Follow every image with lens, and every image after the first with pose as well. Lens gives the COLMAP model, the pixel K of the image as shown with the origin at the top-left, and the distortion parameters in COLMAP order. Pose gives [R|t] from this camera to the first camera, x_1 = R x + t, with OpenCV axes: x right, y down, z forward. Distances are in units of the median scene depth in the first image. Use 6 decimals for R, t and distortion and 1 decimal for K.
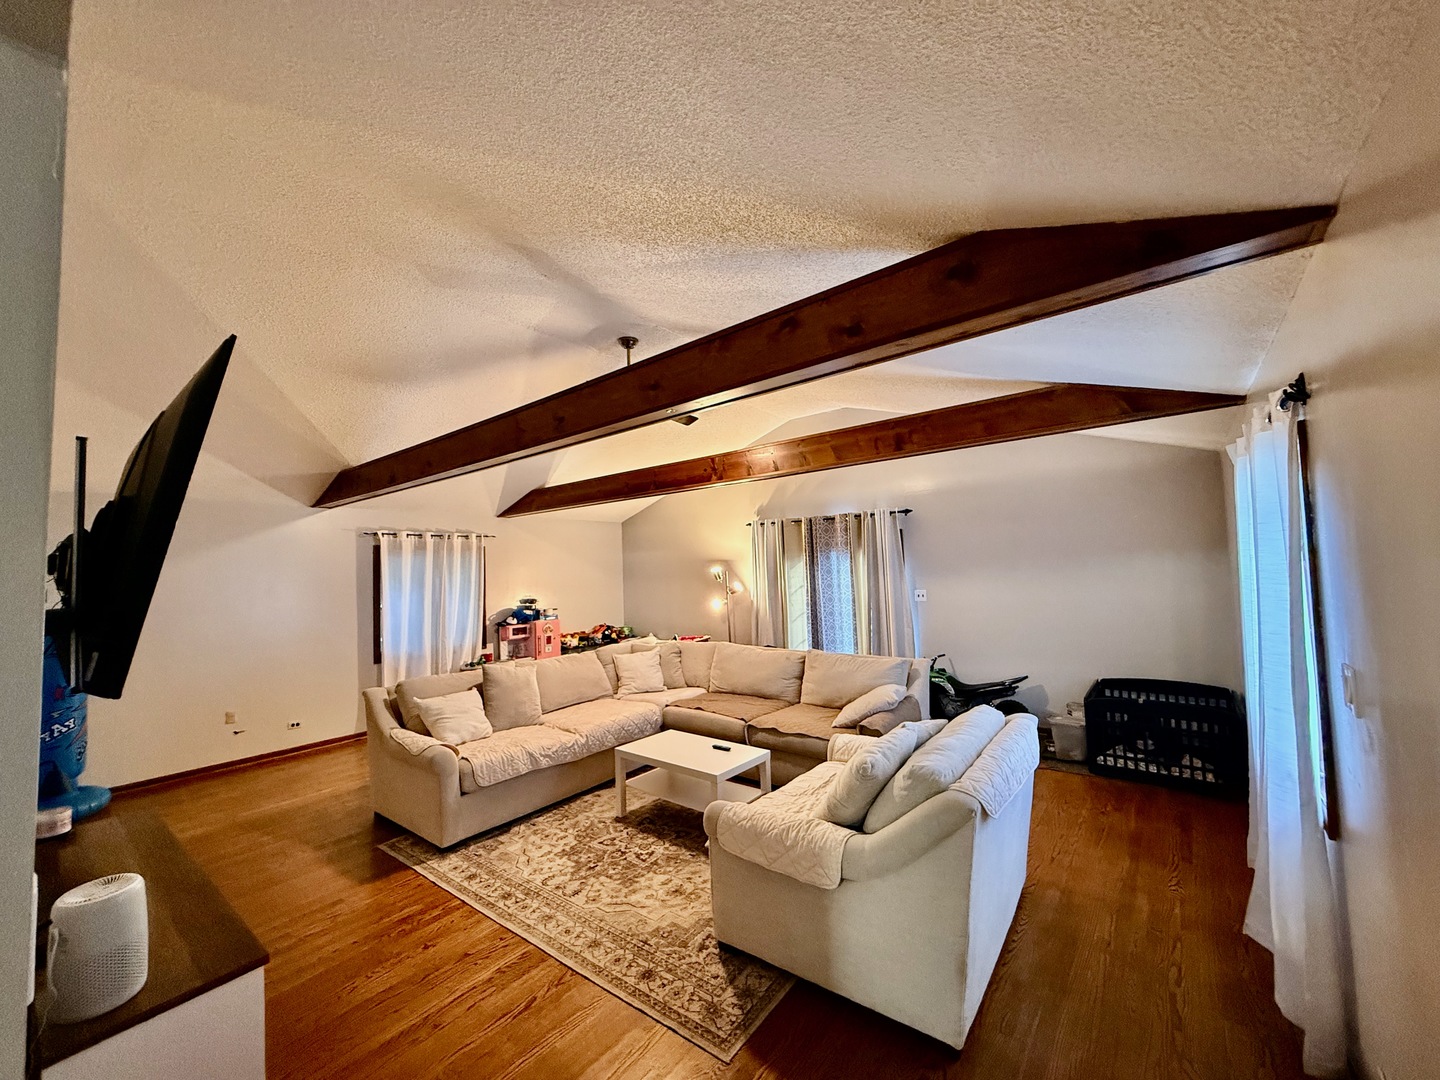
lens RADIAL K [[572.6, 0, 716.0], [0, 572.6, 542.4], [0, 0, 1]] dist [0.002854, -0.000292]
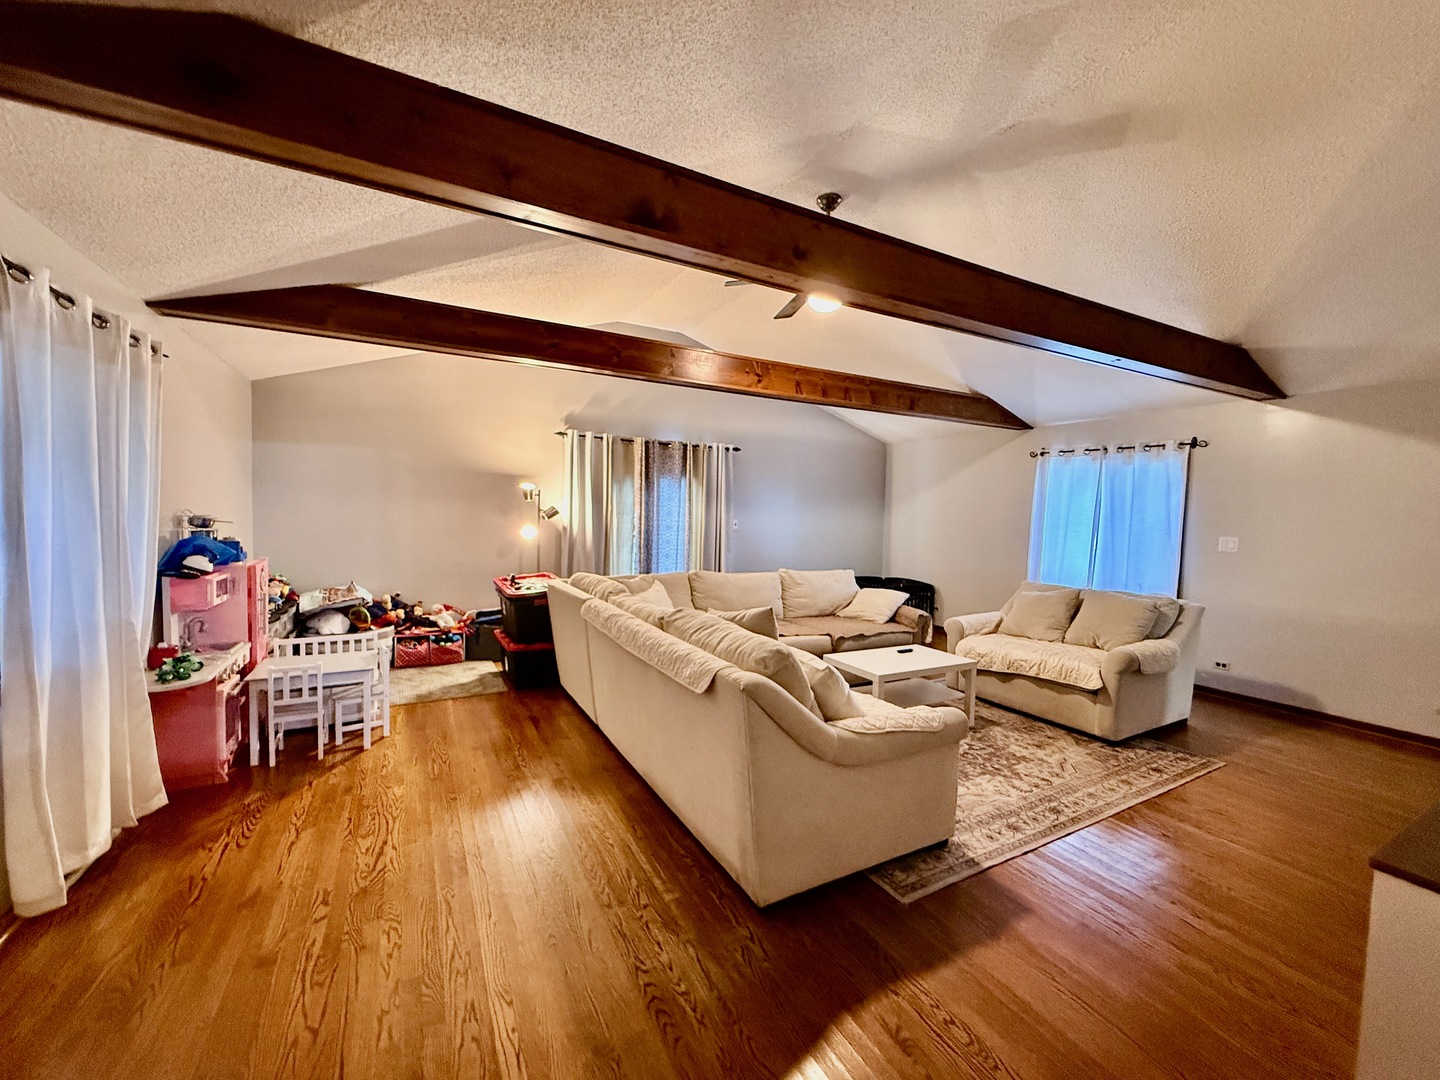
lens RADIAL K [[572.6, 0, 716.0], [0, 572.6, 542.4], [0, 0, 1]] dist [0.002854, -0.000292]
pose [[0.397187, -0.007650, 0.917706, -1.324631], [-0.078369, 0.996030, 0.042221, 0.154147], [-0.914385, -0.088689, 0.395011, 1.061732]]
